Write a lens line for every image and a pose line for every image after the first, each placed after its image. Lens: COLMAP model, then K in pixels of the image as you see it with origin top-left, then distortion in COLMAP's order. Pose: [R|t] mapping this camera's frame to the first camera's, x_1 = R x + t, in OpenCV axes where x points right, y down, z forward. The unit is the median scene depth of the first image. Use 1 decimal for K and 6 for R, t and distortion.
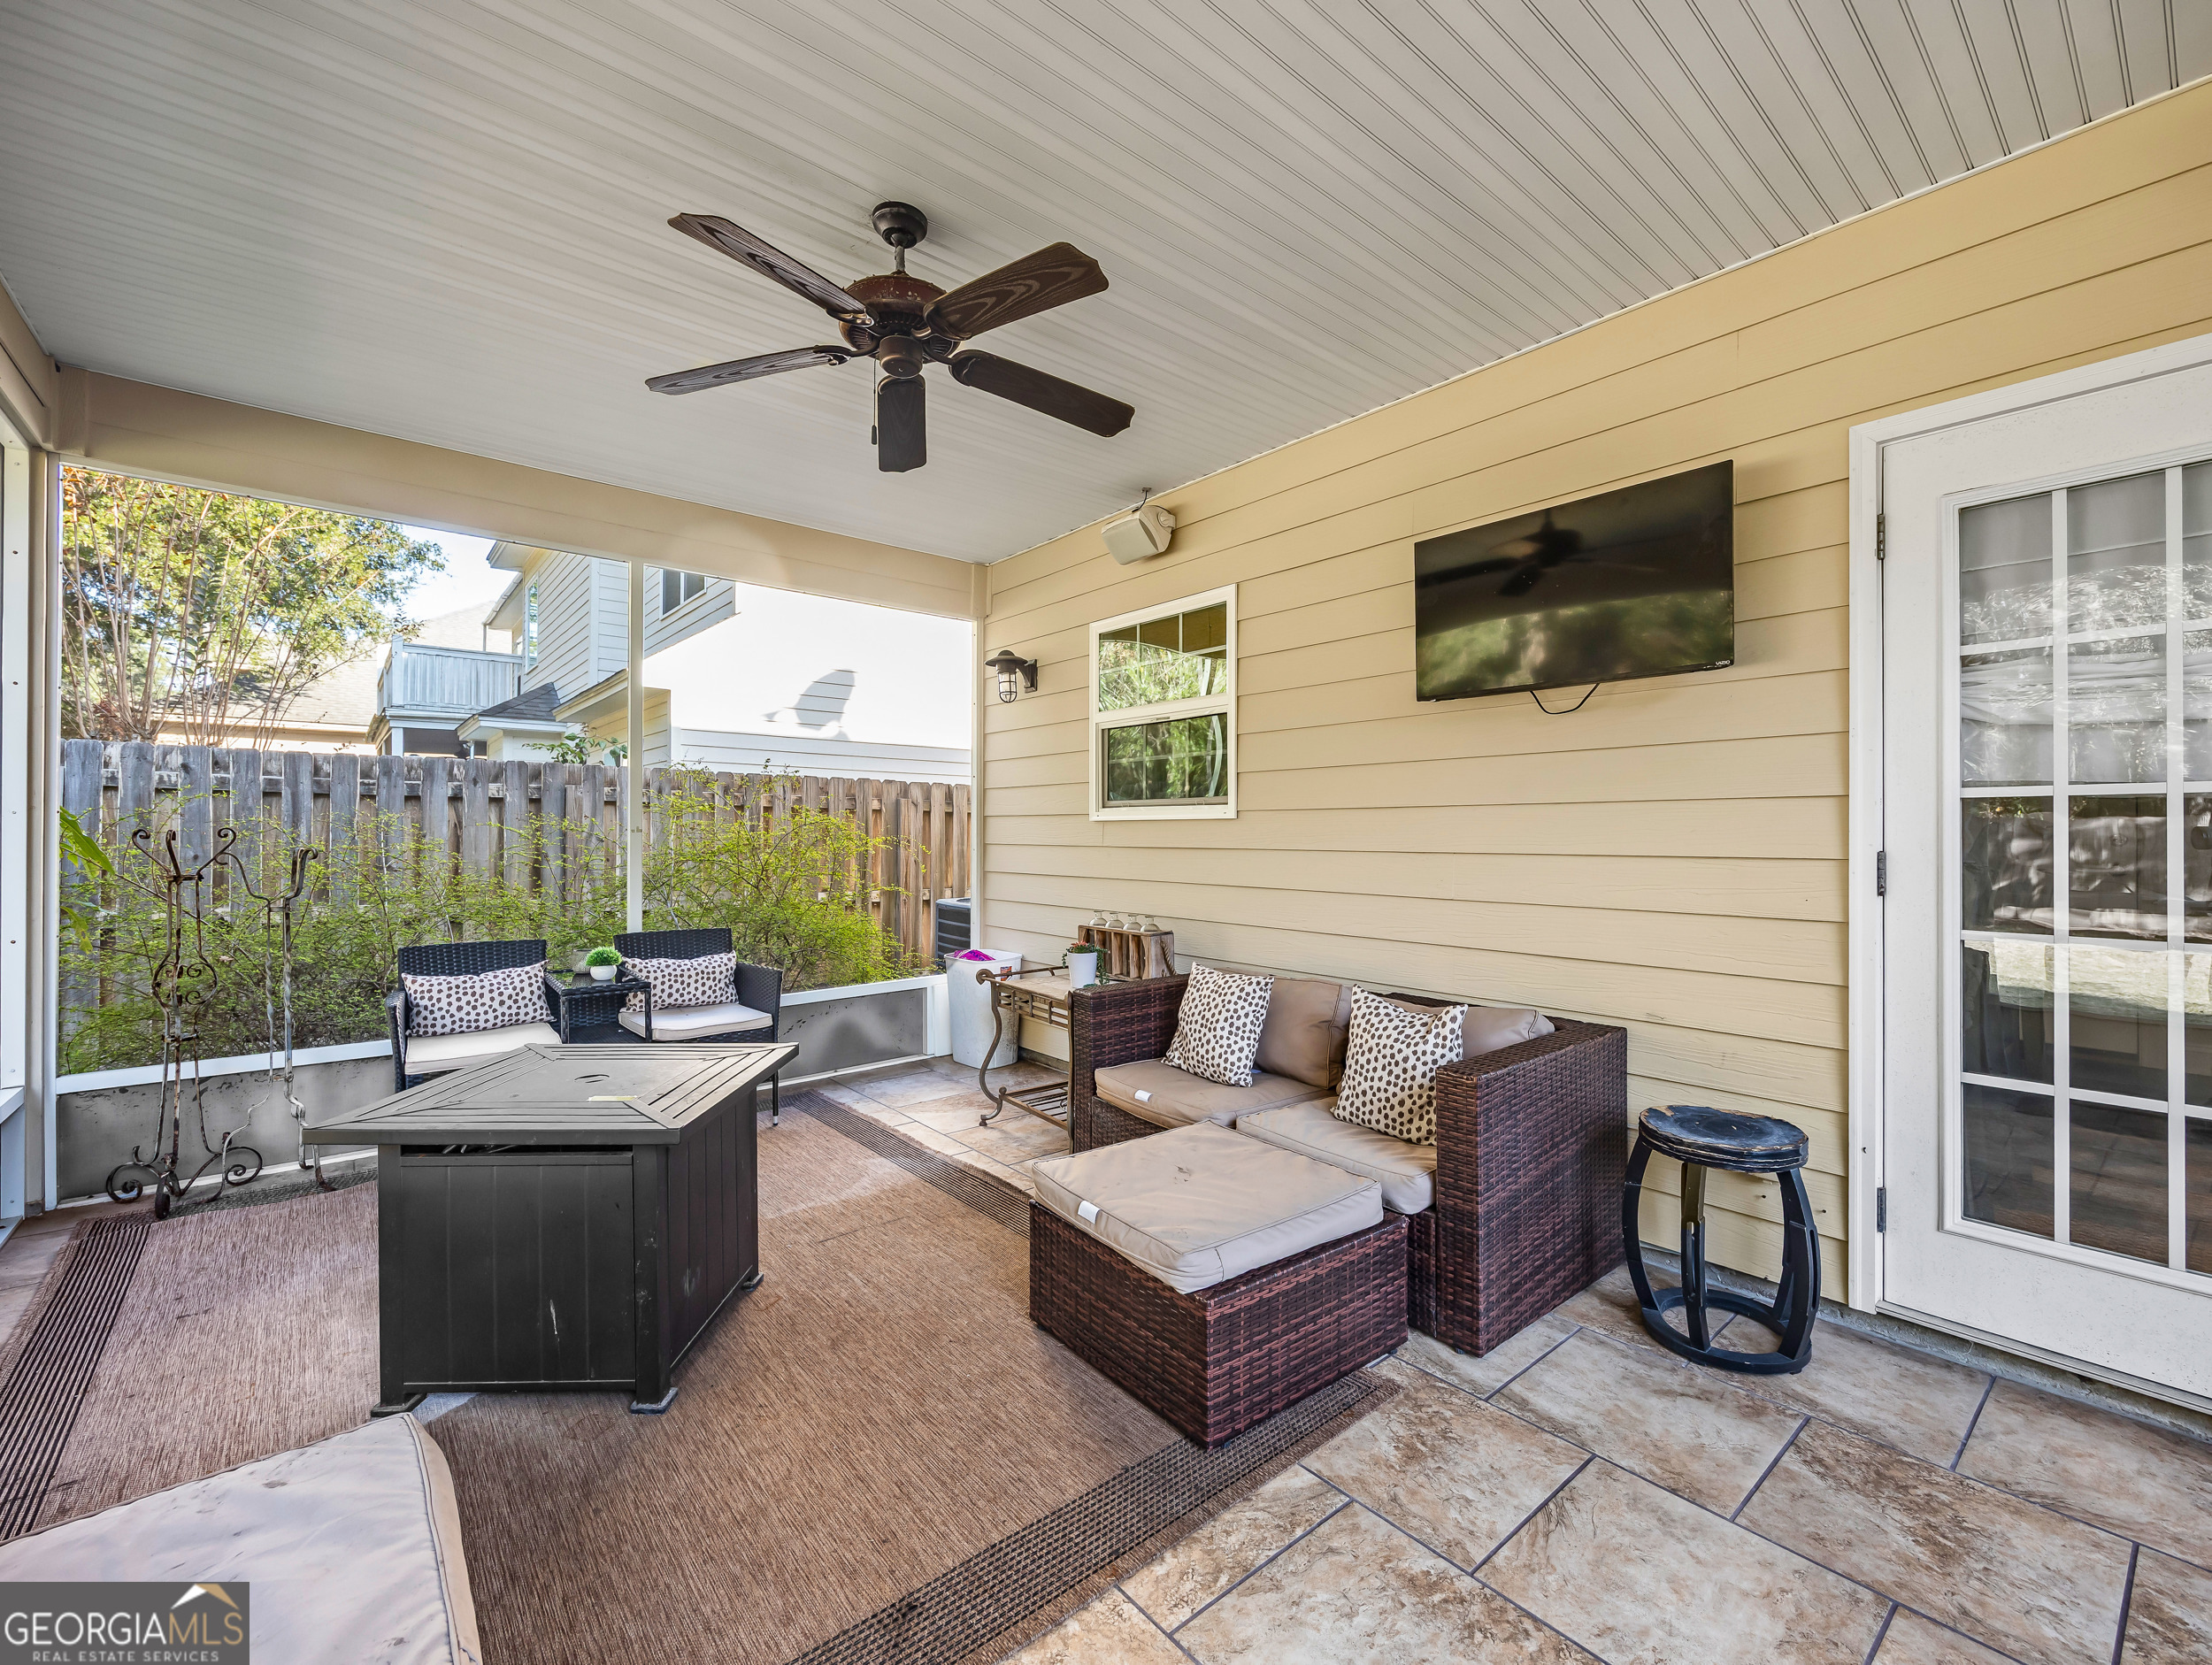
lens RADIAL K [[949.2, 0, 1111.3], [0, 949.2, 835.0], [0, 0, 1]] dist [-0.002570, 0.001152]
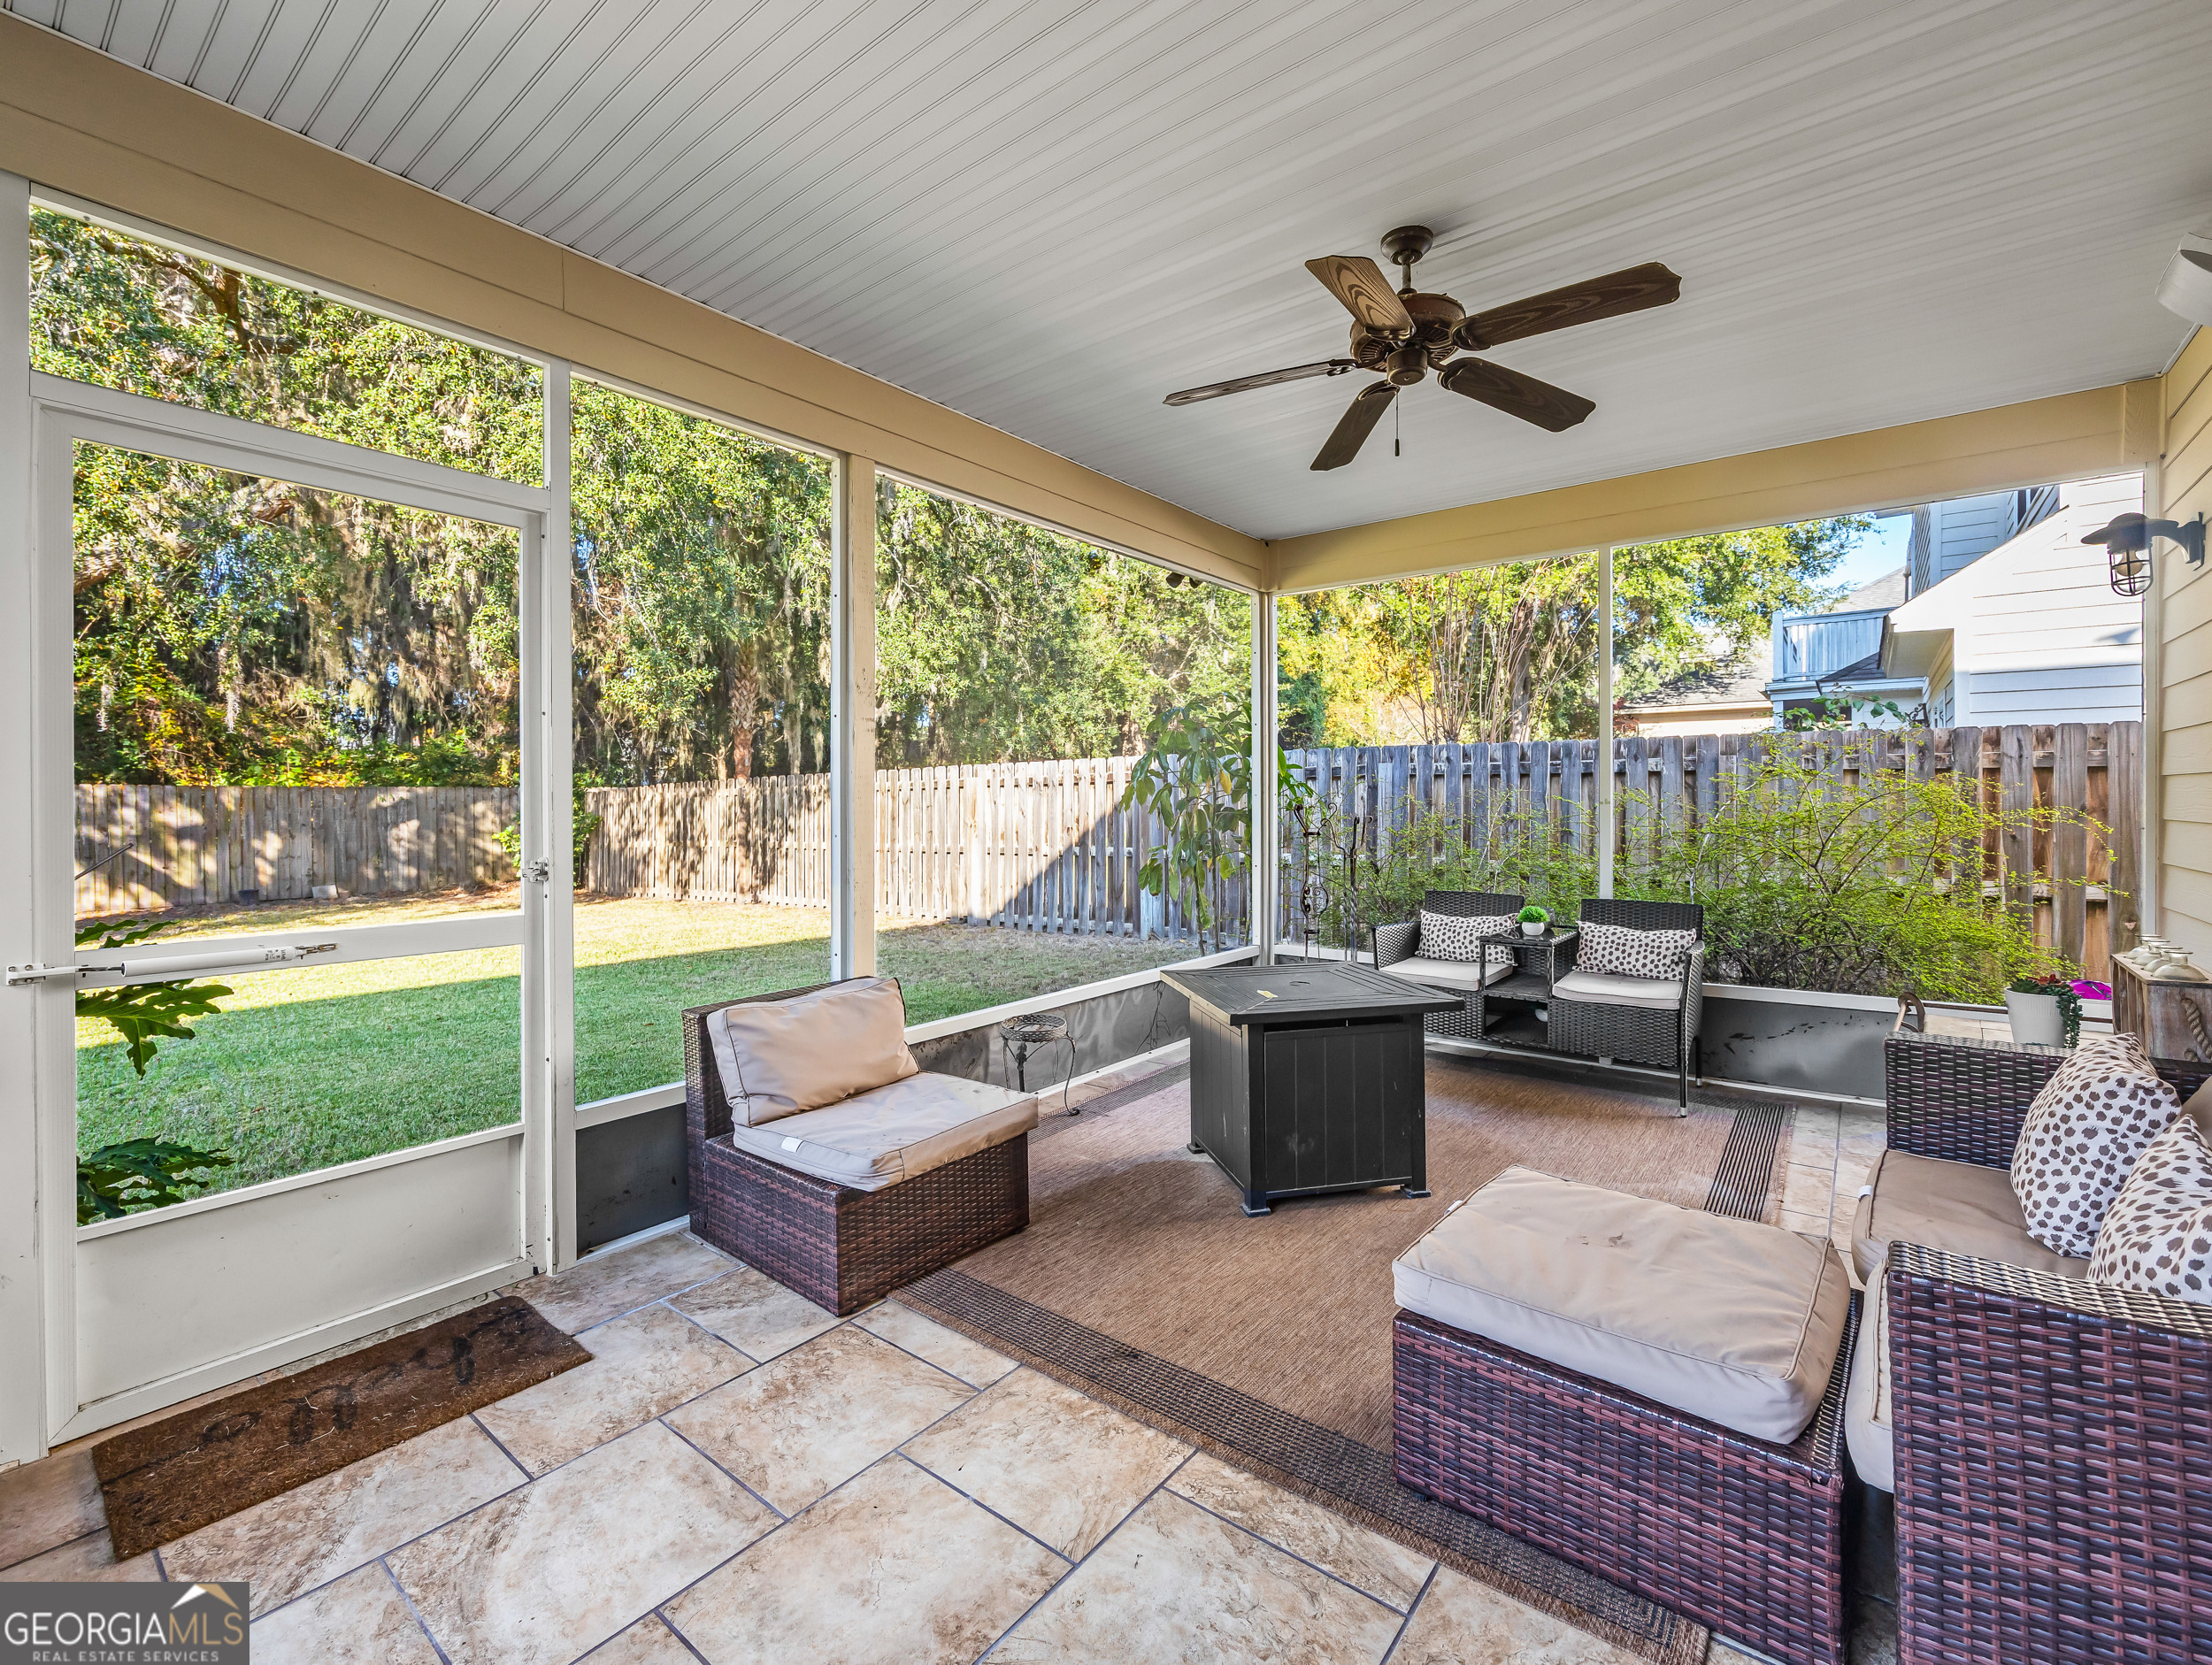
lens RADIAL K [[949.2, 0, 1118.5], [0, 949.2, 814.1], [0, 0, 1]] dist [-0.002570, 0.001152]
pose [[0.219208, 0.007746, -0.975647, 0.447060], [0.003974, 0.999953, 0.008832, -0.003876], [0.975670, -0.005813, 0.219167, 0.256962]]
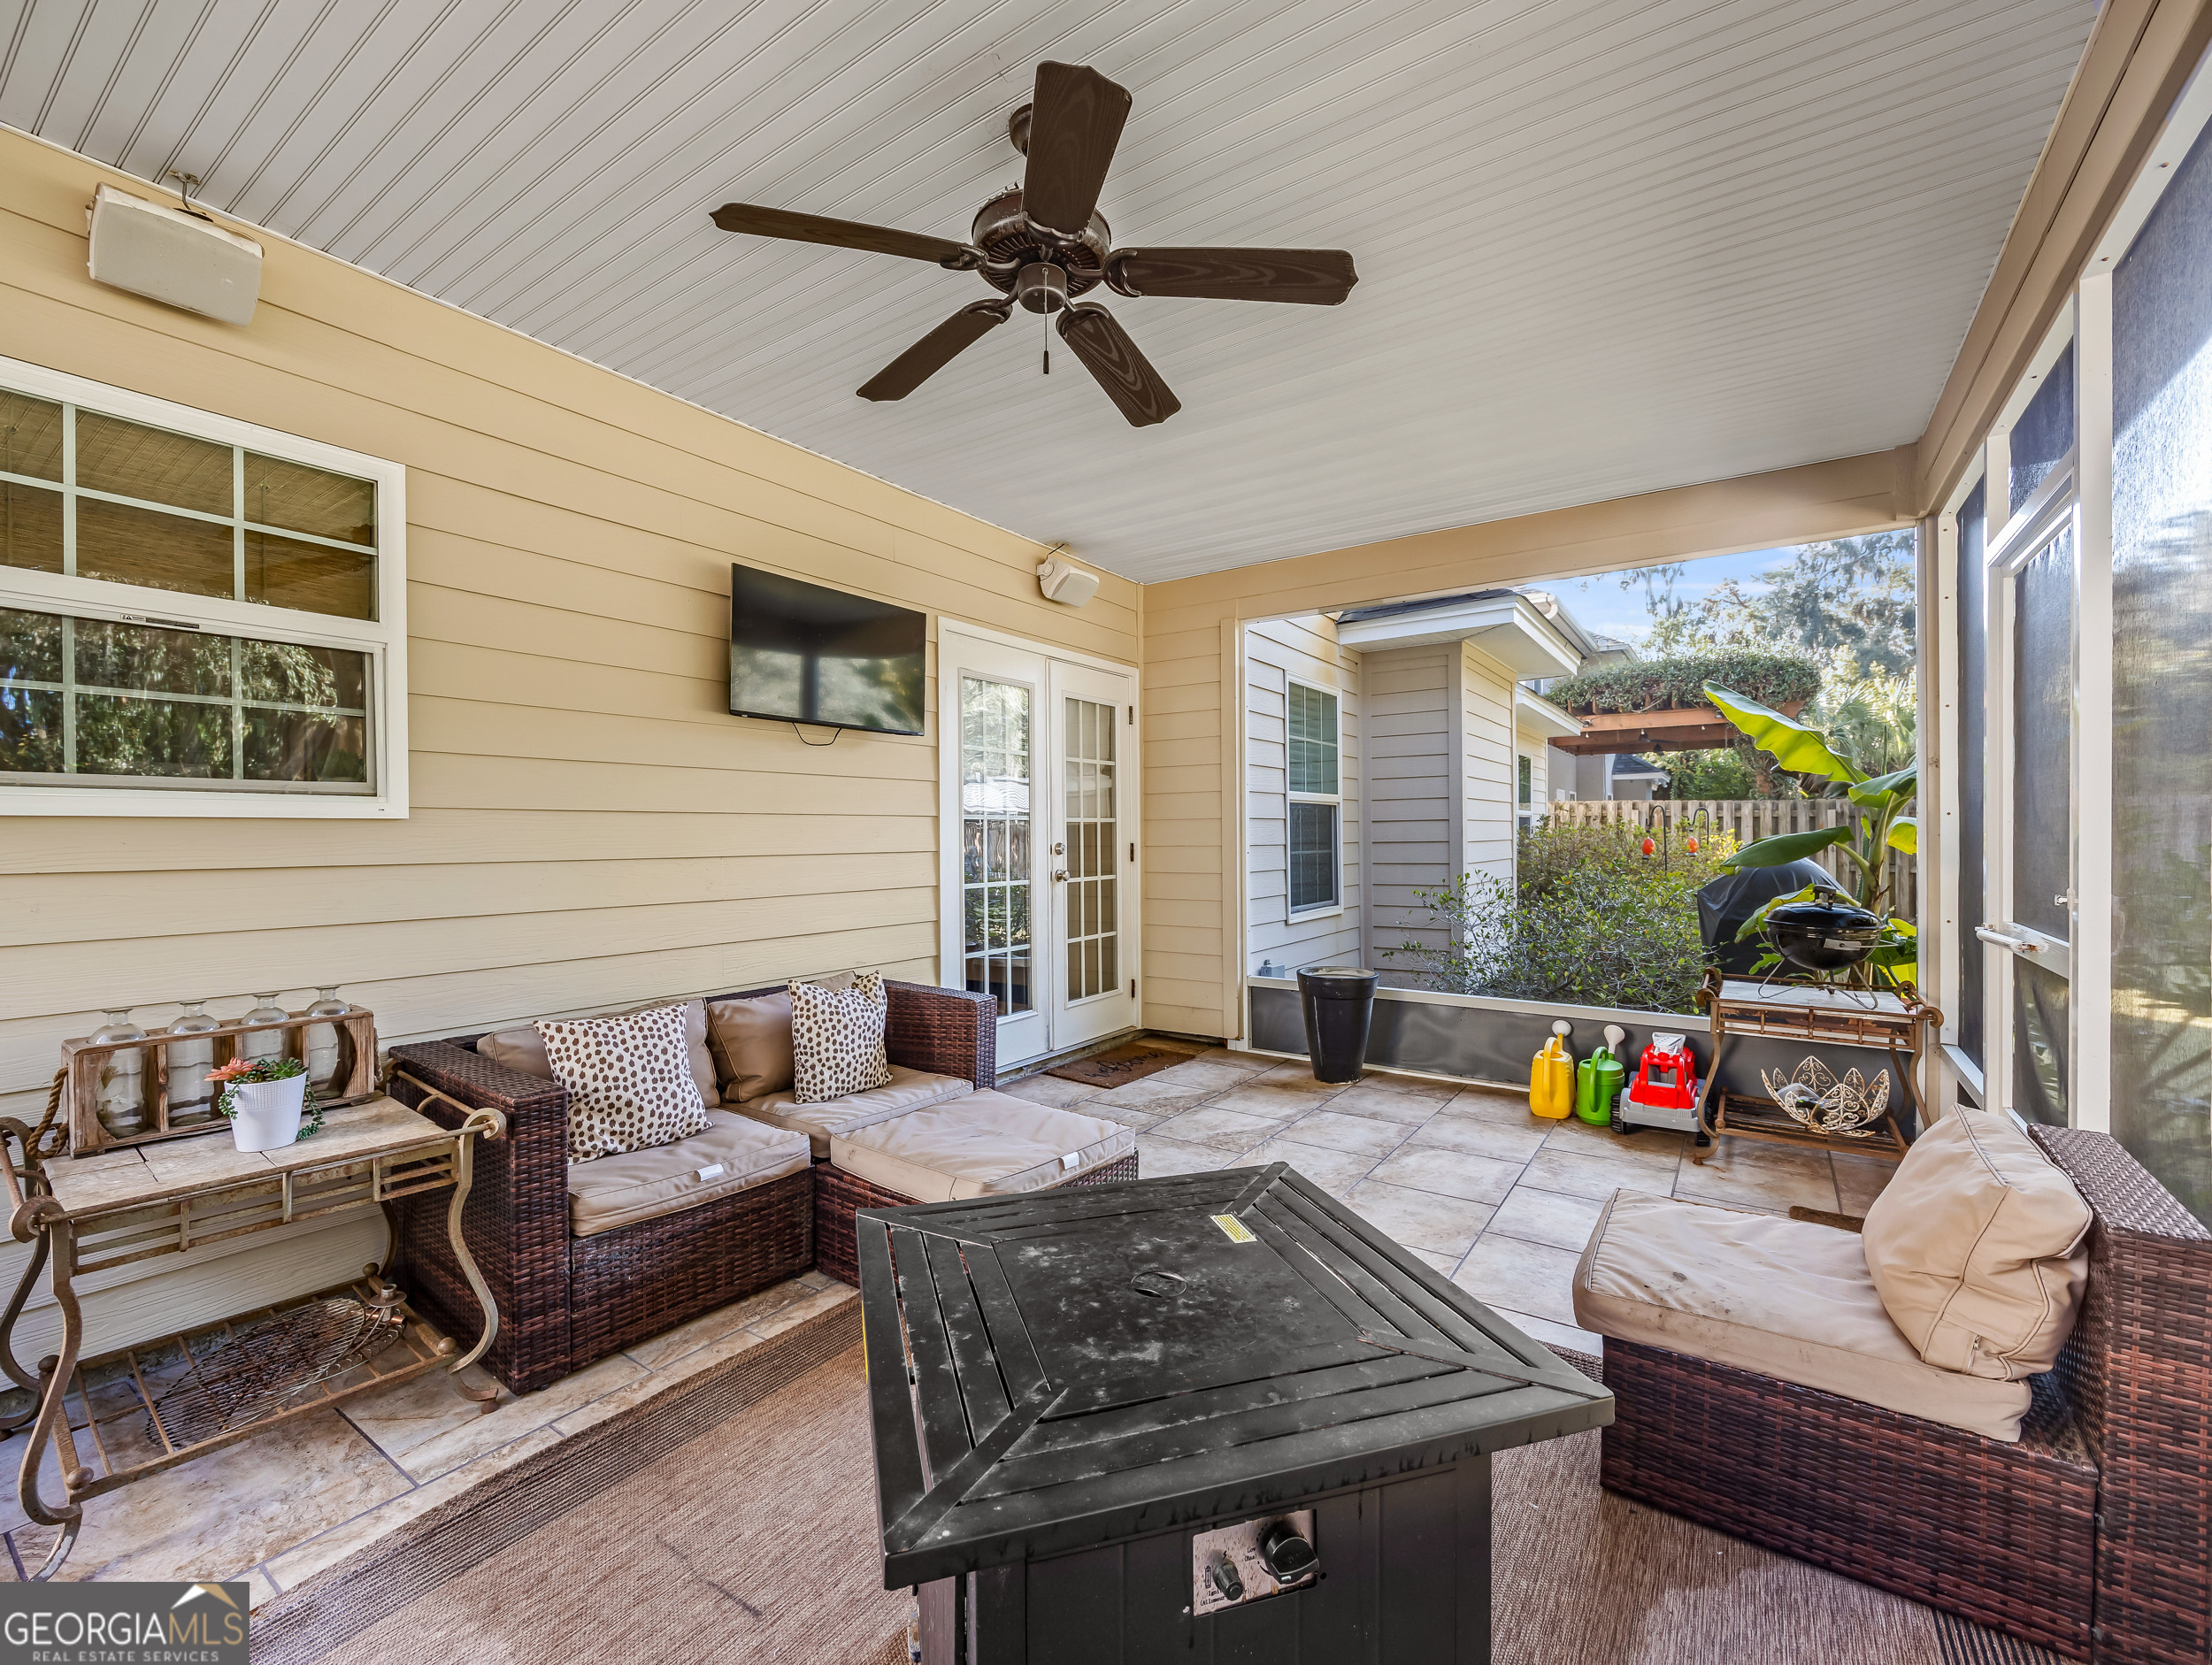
lens RADIAL K [[949.2, 0, 1101.2], [0, 949.2, 836.9], [0, 0, 1]] dist [-0.002570, 0.001152]
pose [[-0.272590, -0.001796, 0.962129, -0.640303], [0.003049, 0.999992, 0.002731, -0.004270], [-0.962126, 0.003678, -0.272582, 0.708671]]
